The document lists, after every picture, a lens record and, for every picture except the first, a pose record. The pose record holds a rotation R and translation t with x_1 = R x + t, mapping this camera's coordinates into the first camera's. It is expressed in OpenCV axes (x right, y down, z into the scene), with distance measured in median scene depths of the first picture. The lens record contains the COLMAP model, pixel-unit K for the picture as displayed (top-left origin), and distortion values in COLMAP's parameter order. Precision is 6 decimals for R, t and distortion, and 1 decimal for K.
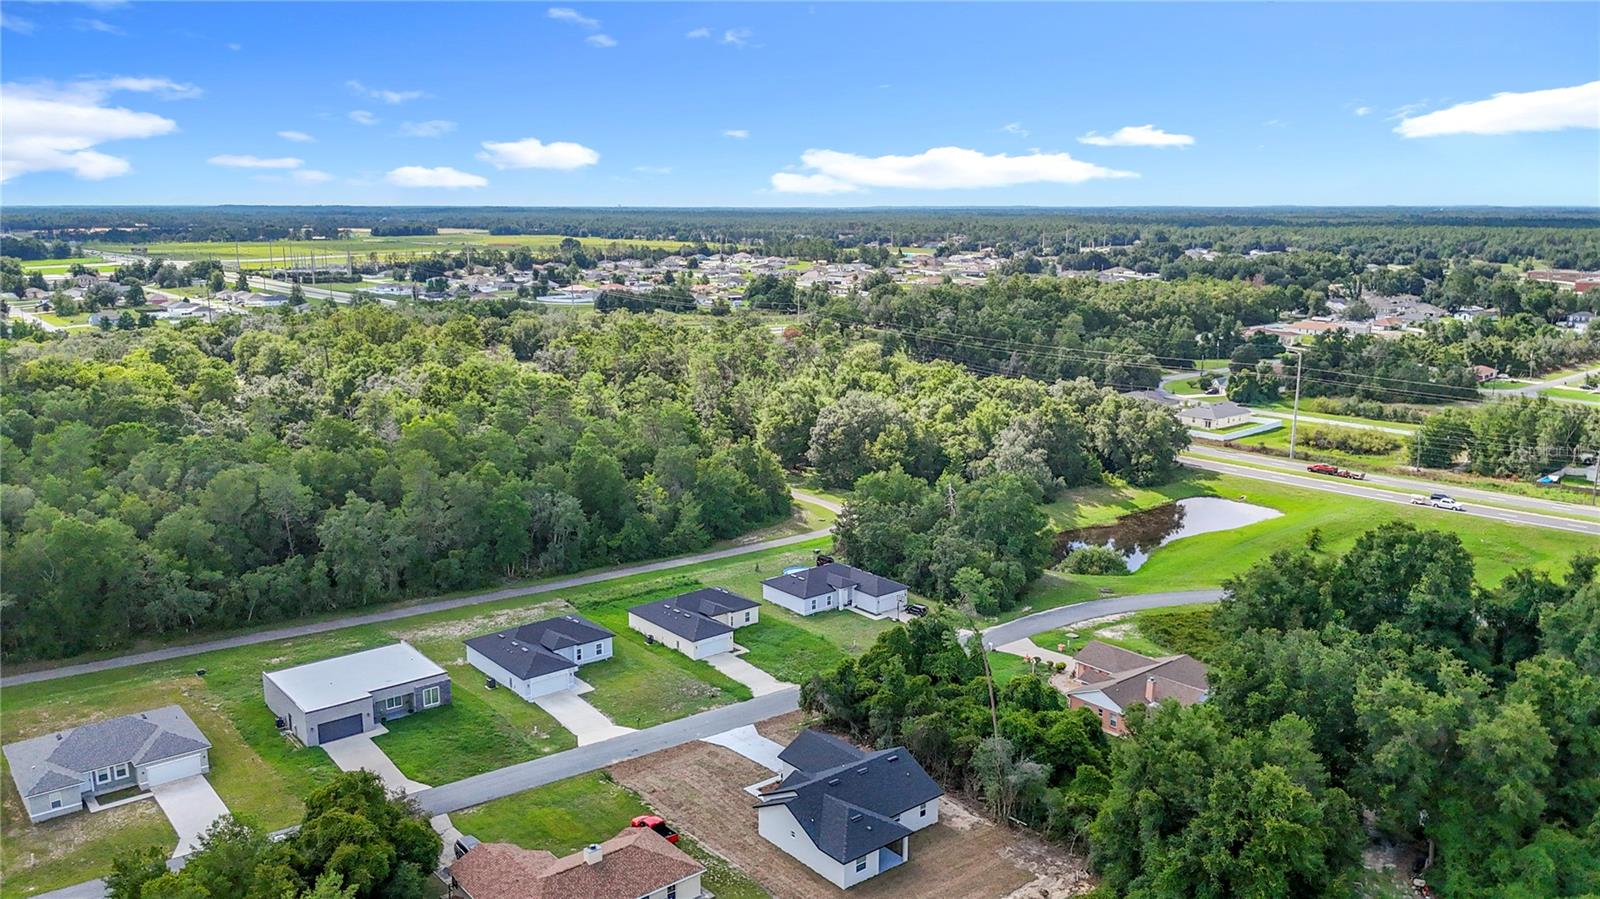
lens RADIAL K [[1195.1, 0, 800.0], [0, 1195.1, 449.5], [0, 0, 1]] dist [0.130315, -0.361892]
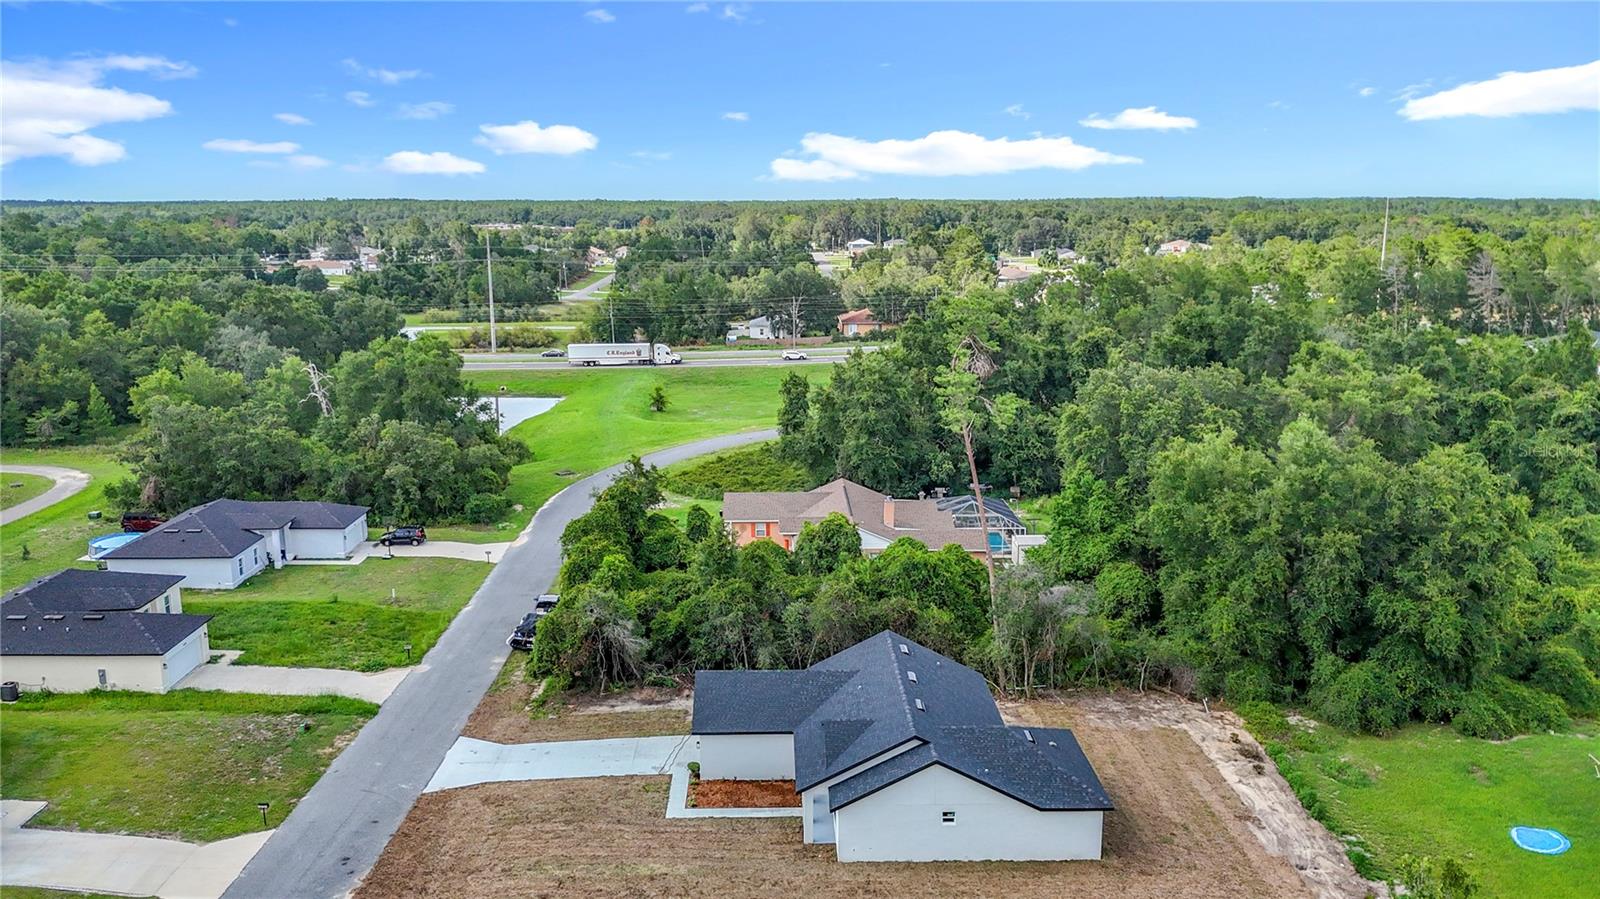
lens RADIAL K [[1227.0, 0, 796.4], [0, 1227.0, 418.3], [0, 0, 1]] dist [0.016466, -0.053549]
pose [[0.624144, -0.137310, 0.769149, -0.316648], [0.155149, 0.986613, 0.050233, 0.090743], [-0.765750, 0.087980, 0.637092, 0.538403]]
